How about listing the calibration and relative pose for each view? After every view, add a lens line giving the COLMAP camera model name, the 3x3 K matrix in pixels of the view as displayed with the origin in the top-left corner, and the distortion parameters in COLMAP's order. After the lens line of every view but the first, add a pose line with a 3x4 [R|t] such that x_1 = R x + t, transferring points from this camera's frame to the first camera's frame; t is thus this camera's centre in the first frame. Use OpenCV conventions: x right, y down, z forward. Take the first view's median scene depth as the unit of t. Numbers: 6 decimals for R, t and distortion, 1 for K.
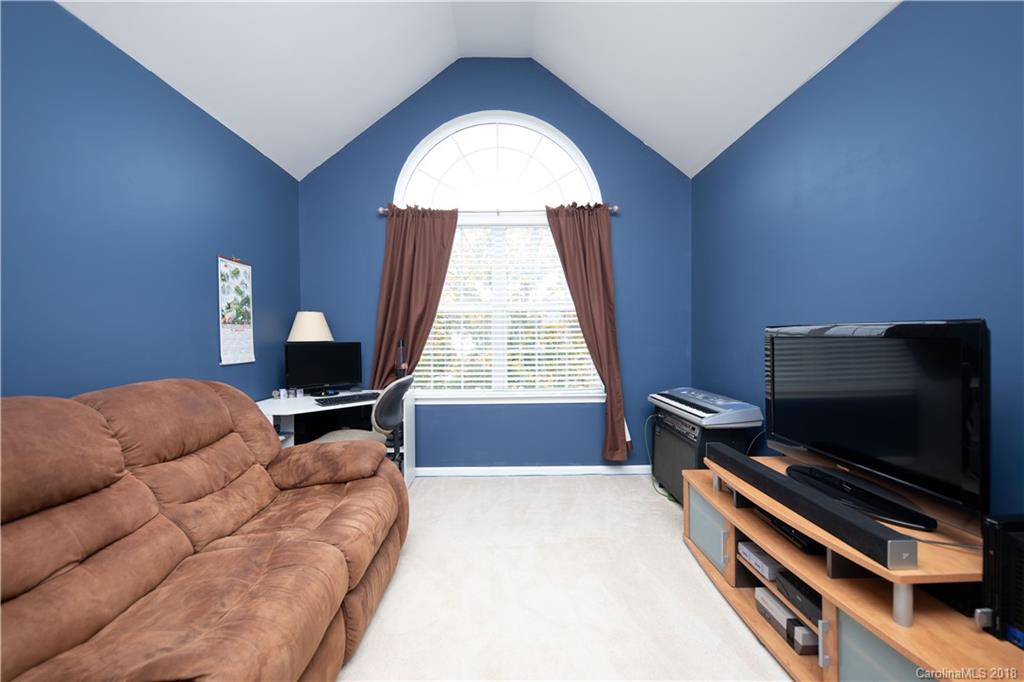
lens RADIAL K [[409.6, 0, 517.3], [0, 409.6, 340.3], [0, 0, 1]] dist [-0.001293, -0.000319]
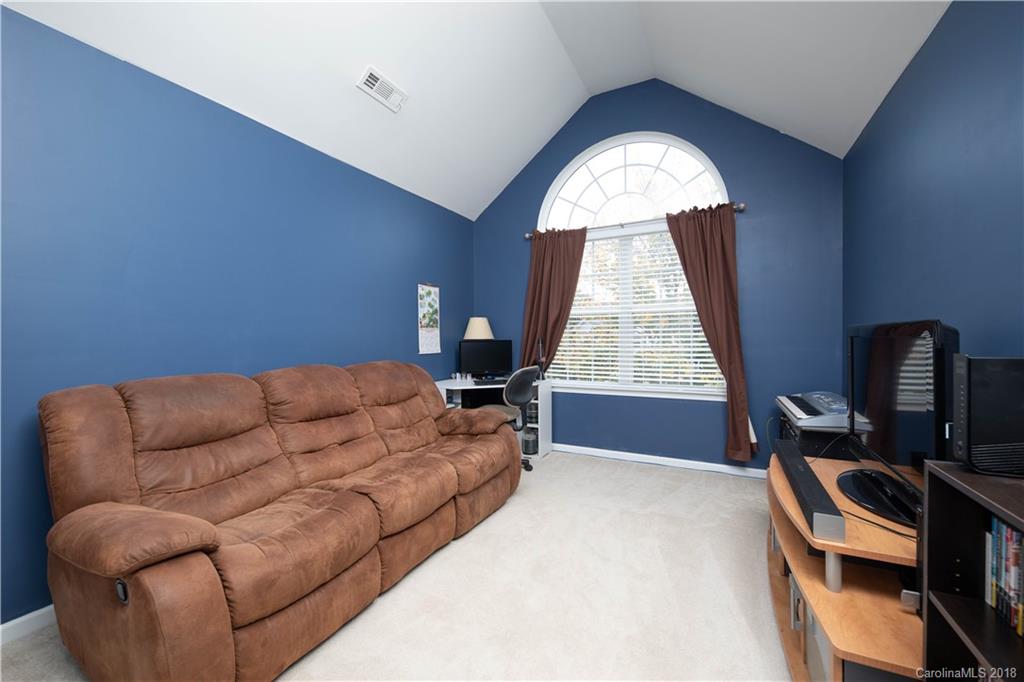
lens RADIAL K [[409.6, 0, 508.4], [0, 409.6, 339.5], [0, 0, 1]] dist [-0.001293, -0.000319]
pose [[0.877497, 0.004095, -0.479565, 0.227717], [-0.004009, 0.999991, 0.001203, 0.001196], [0.479566, 0.000867, 0.877505, -0.139514]]
